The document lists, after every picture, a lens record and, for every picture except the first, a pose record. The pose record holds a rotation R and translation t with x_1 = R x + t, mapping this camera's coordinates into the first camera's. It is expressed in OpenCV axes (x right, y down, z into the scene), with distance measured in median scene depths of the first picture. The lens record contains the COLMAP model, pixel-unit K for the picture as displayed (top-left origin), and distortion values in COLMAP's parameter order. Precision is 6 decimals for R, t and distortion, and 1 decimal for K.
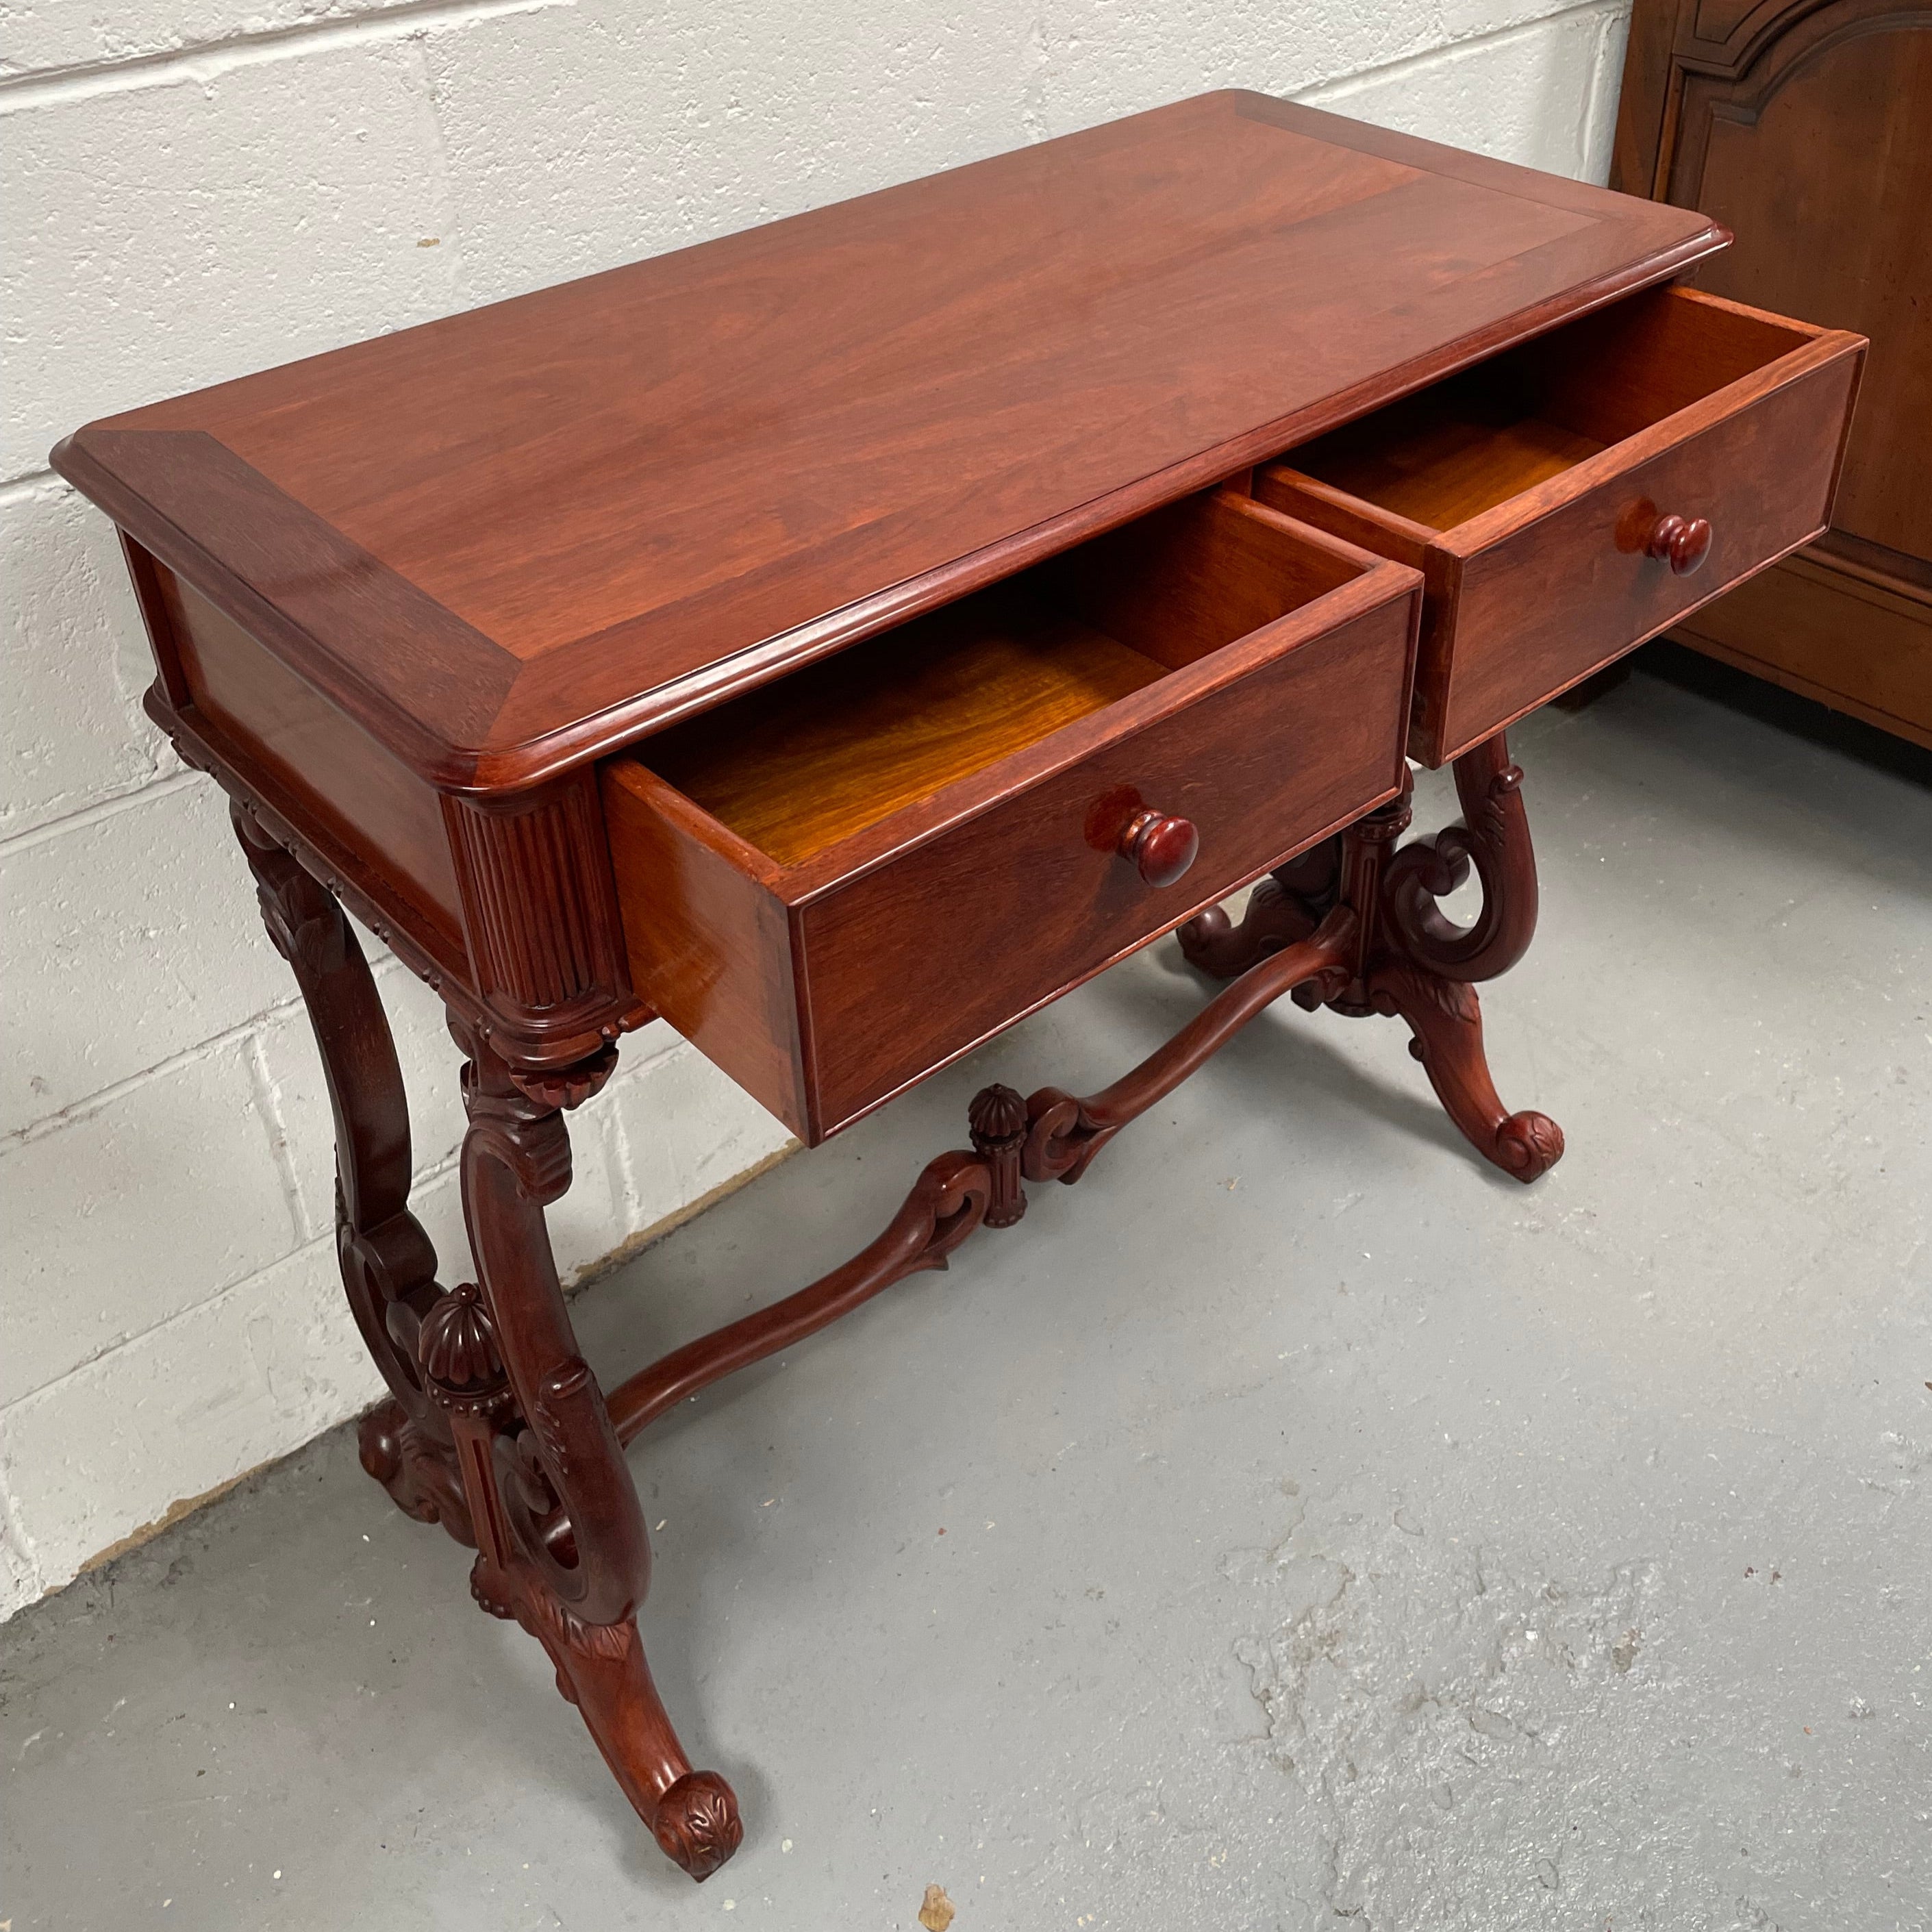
lens RADIAL K [[2094.0, 0, 1050.5], [0, 2094.0, 701.9], [0, 0, 1]] dist [0.081552, -0.113155]
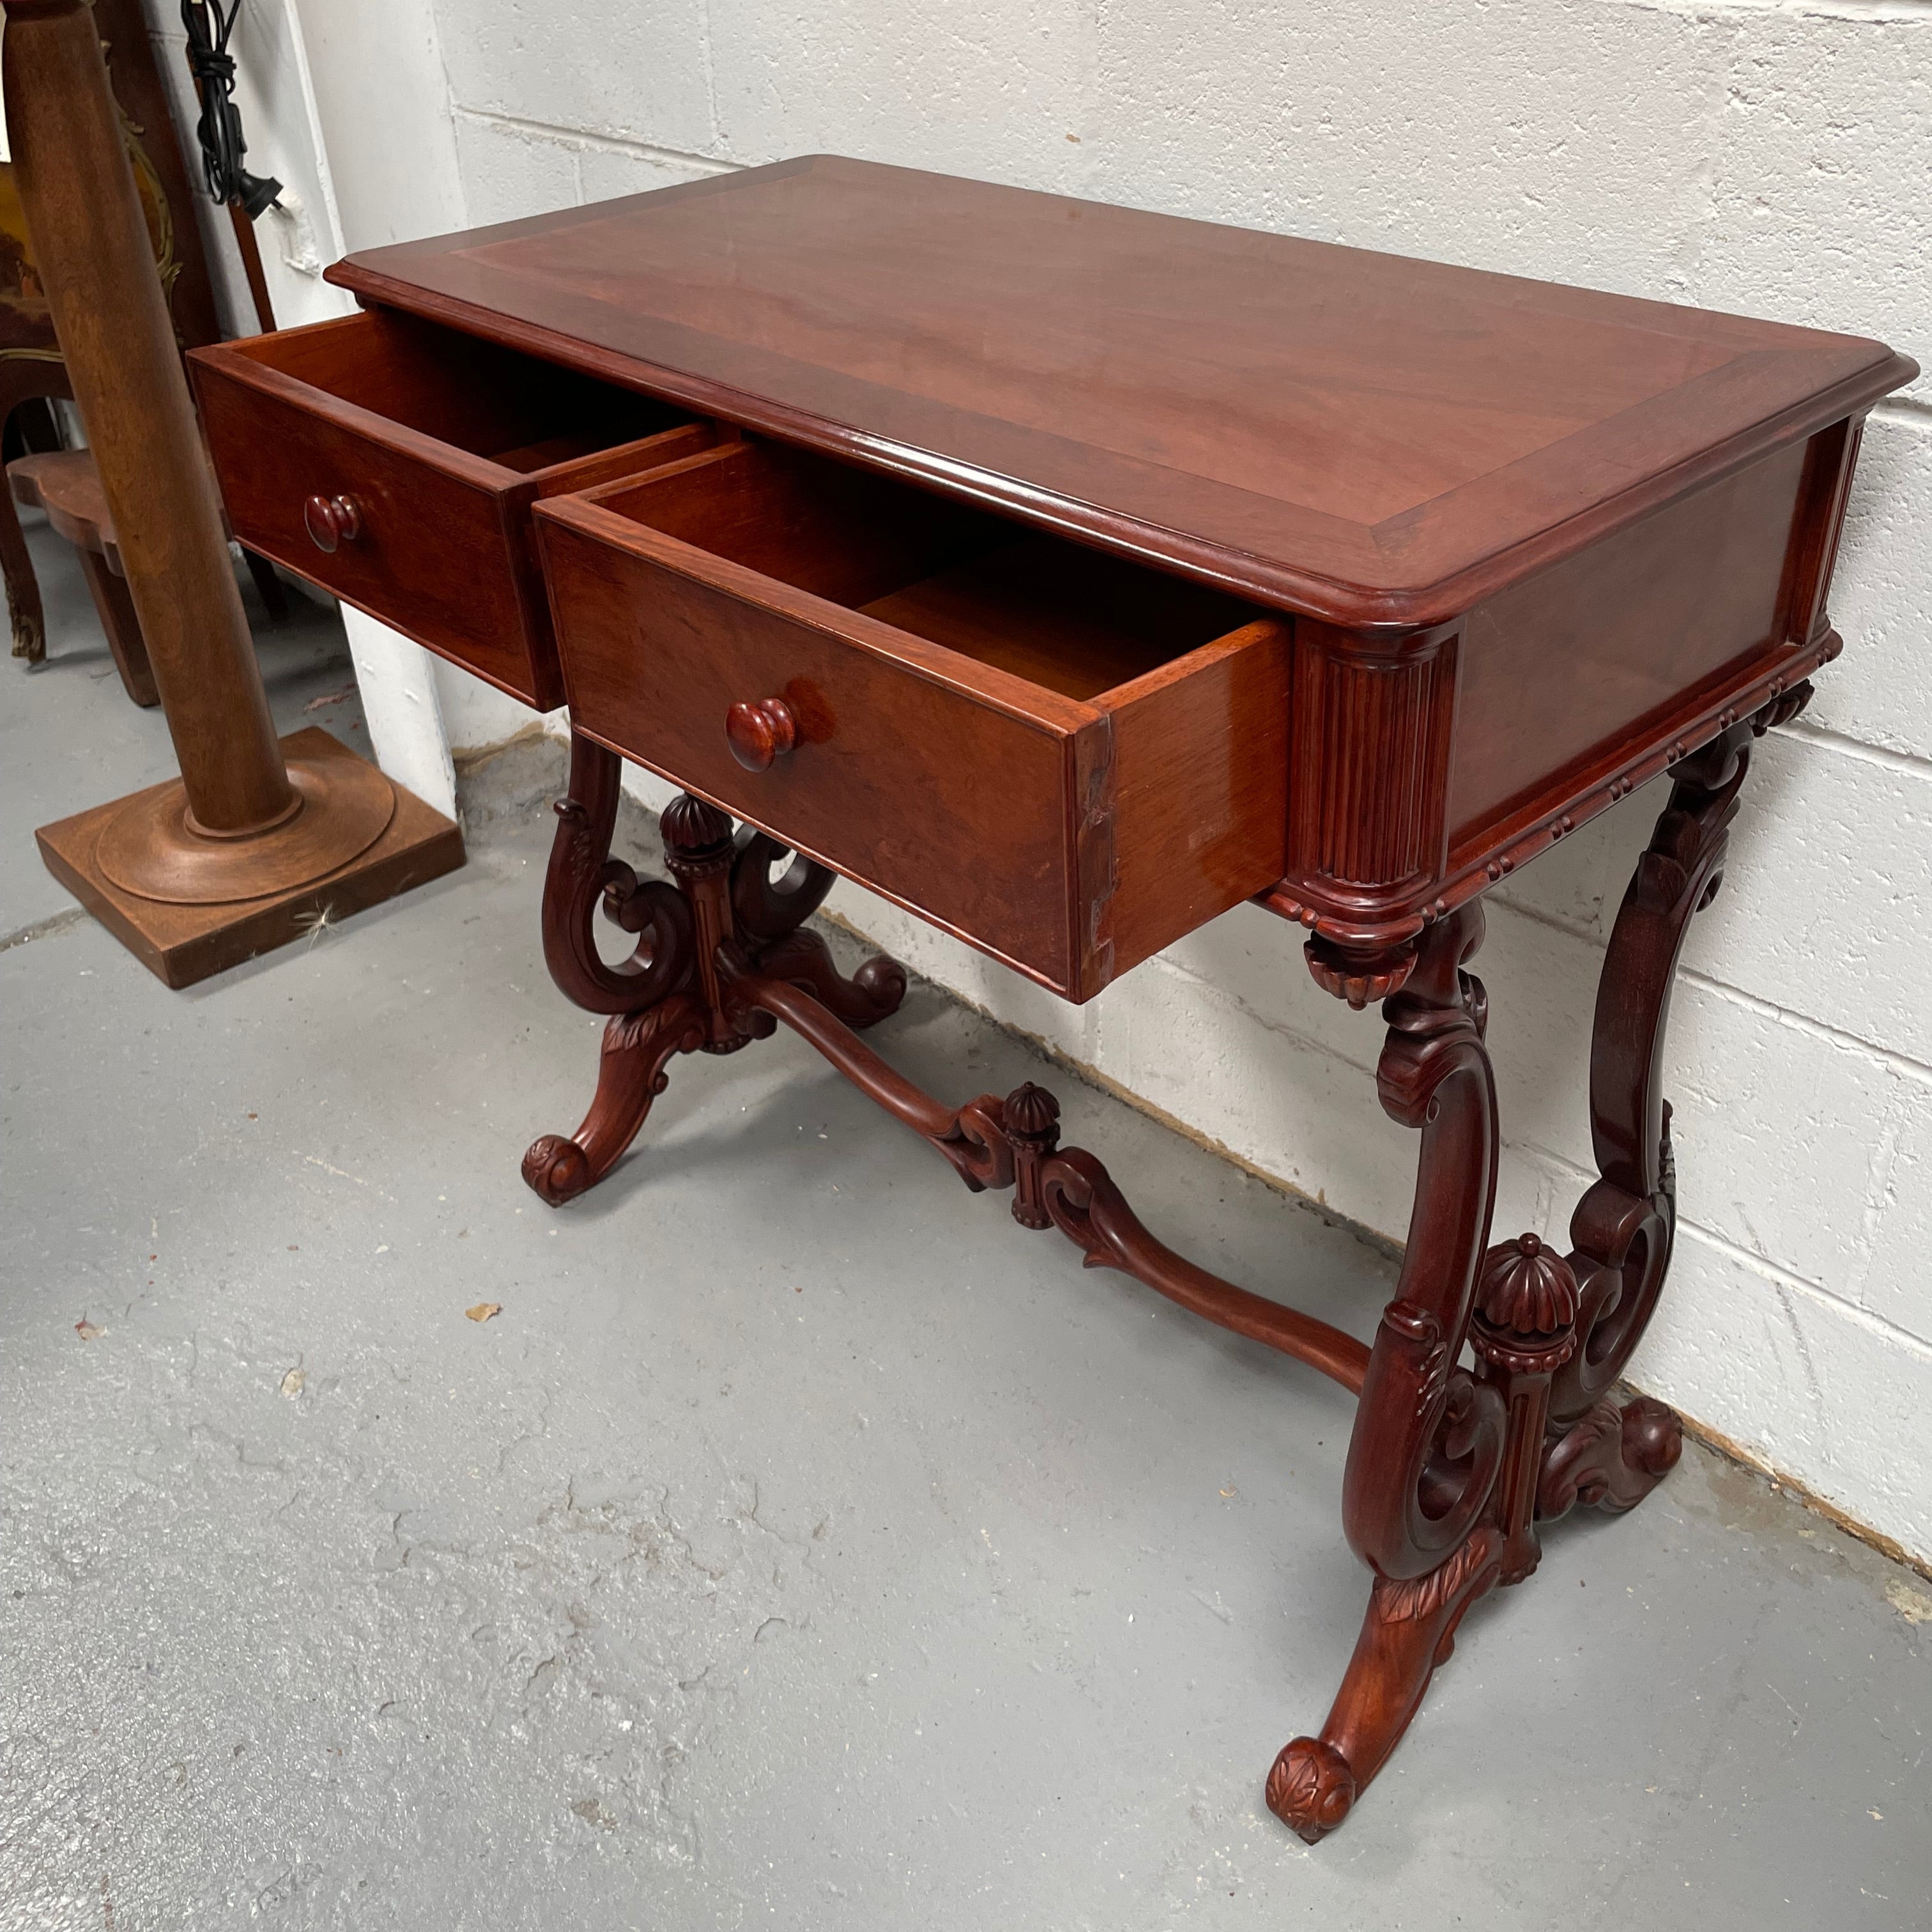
lens RADIAL K [[1952.9, 0, 968.8], [0, 1952.9, 817.5], [0, 0, 1]] dist [0.085103, -0.119582]
pose [[0.011747, 0.507829, -0.861378, 0.815320], [-0.496538, 0.750686, 0.435798, -0.354137], [0.867935, 0.422588, 0.260975, 0.736752]]
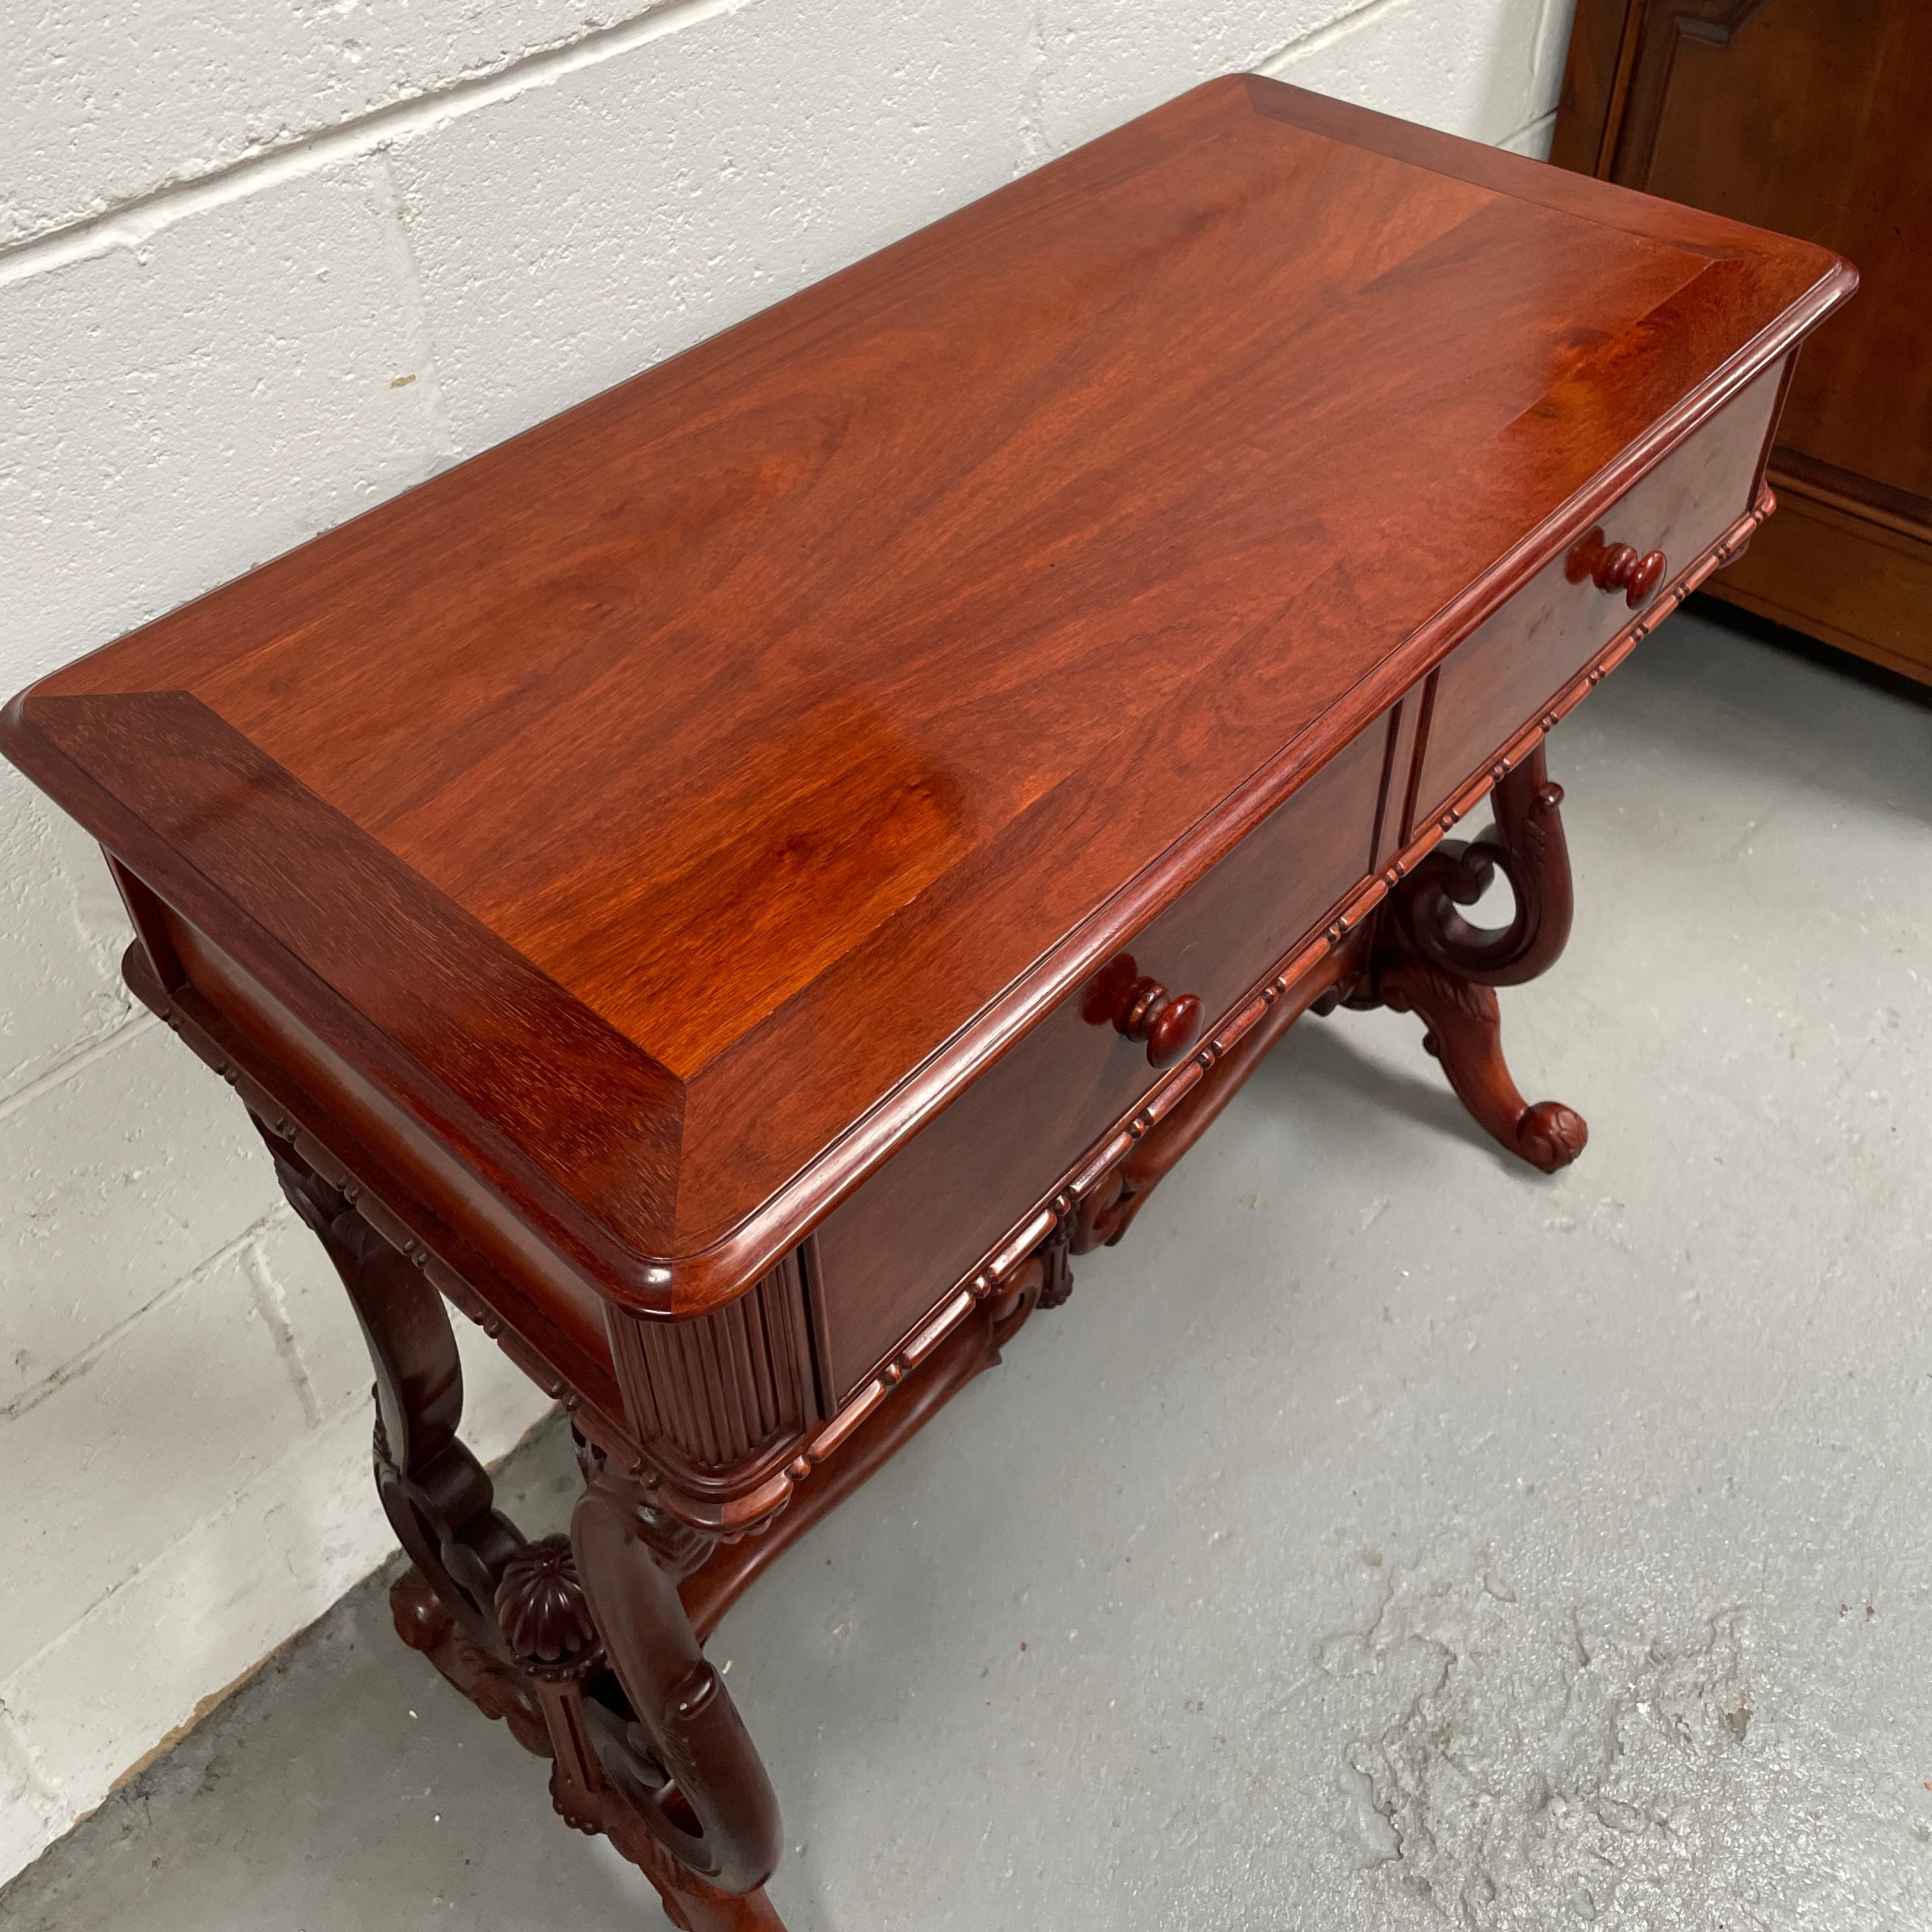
lens RADIAL K [[1959.8, 0, 984.5], [0, 1959.8, 641.1], [0, 0, 1]] dist [0.077084, -0.104507]
pose [[0.994603, -0.064032, 0.081644, -0.121939], [0.054999, 0.992578, 0.108461, -0.169338], [-0.087983, -0.103386, 0.990742, 0.170691]]
